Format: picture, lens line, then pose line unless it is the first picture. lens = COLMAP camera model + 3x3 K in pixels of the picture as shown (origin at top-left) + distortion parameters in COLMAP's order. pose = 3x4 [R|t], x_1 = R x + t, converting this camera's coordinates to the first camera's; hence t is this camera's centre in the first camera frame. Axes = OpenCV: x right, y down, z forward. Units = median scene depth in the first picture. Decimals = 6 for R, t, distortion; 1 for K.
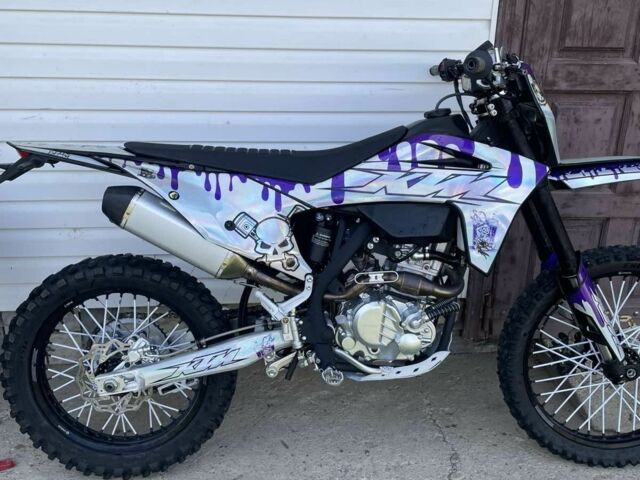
lens RADIAL K [[637.3, 0, 320.0], [0, 637.3, 240.0], [0, 0, 1]] dist [0.106634, -0.159905]
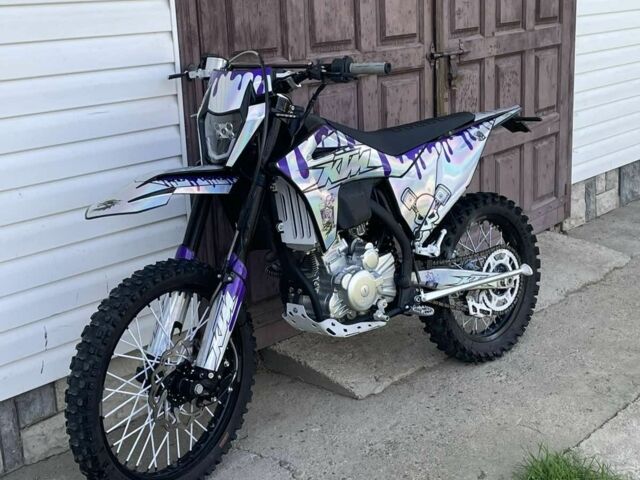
lens RADIAL K [[982.9, 0, 320.0], [0, 982.9, 240.0], [0, 0, 1]] dist [0.242194, -0.916795]
pose [[0.724398, -0.219318, 0.653565, -0.774593], [0.284662, 0.958608, 0.006167, 0.021630], [-0.627865, 0.181578, 0.756845, -0.278759]]
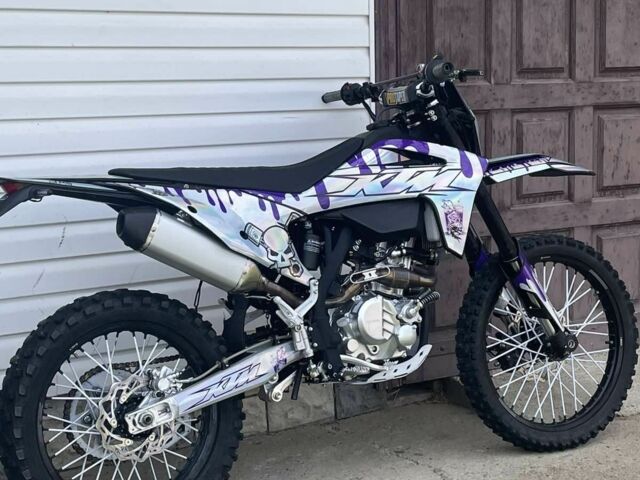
lens RADIAL K [[1192.6, 0, 320.0], [0, 1192.6, 240.0], [0, 0, 1]] dist [0.115714, 0.000789]
pose [[0.881937, -0.098059, 0.461055, -0.867533], [0.191173, 0.968476, -0.159708, 0.296586], [-0.430860, 0.228994, 0.872881, -0.670702]]
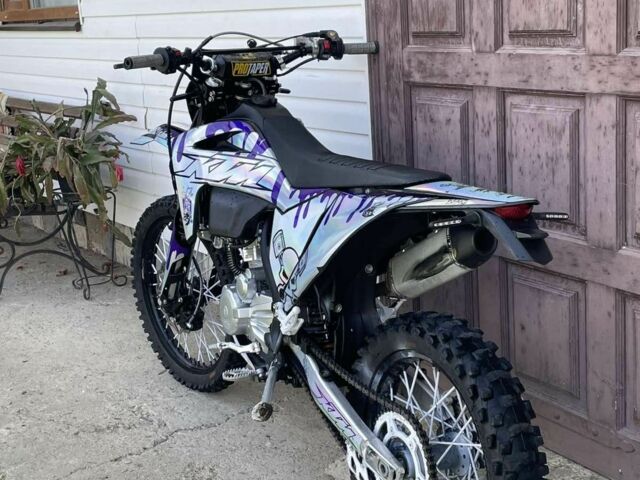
lens RADIAL K [[982.9, 0, 320.0], [0, 982.9, 240.0], [0, 0, 1]] dist [0.242194, -0.916795]
pose [[0.481984, 0.162824, -0.860918, 1.878144], [-0.231915, 0.971244, 0.053853, -0.091380], [0.844930, 0.173704, 0.505886, 0.347510]]
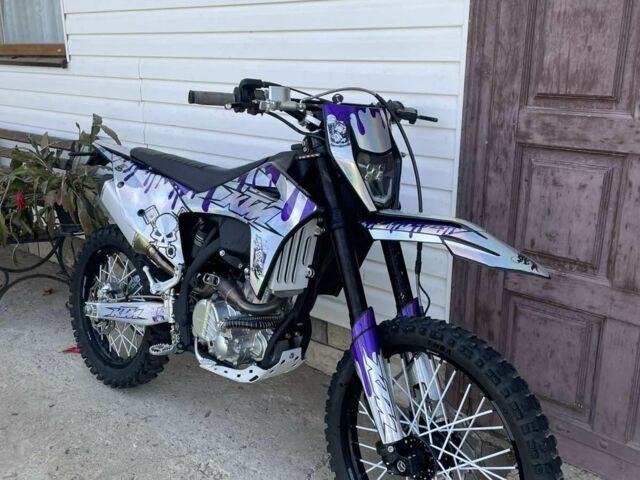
lens RADIAL K [[637.3, 0, 320.0], [0, 637.3, 240.0], [0, 0, 1]] dist [0.106634, -0.159905]
pose [[0.692380, 0.189165, -0.696295, 1.003470], [-0.235892, 0.971337, 0.029321, -0.089649], [0.681884, 0.143949, 0.717157, 0.294150]]
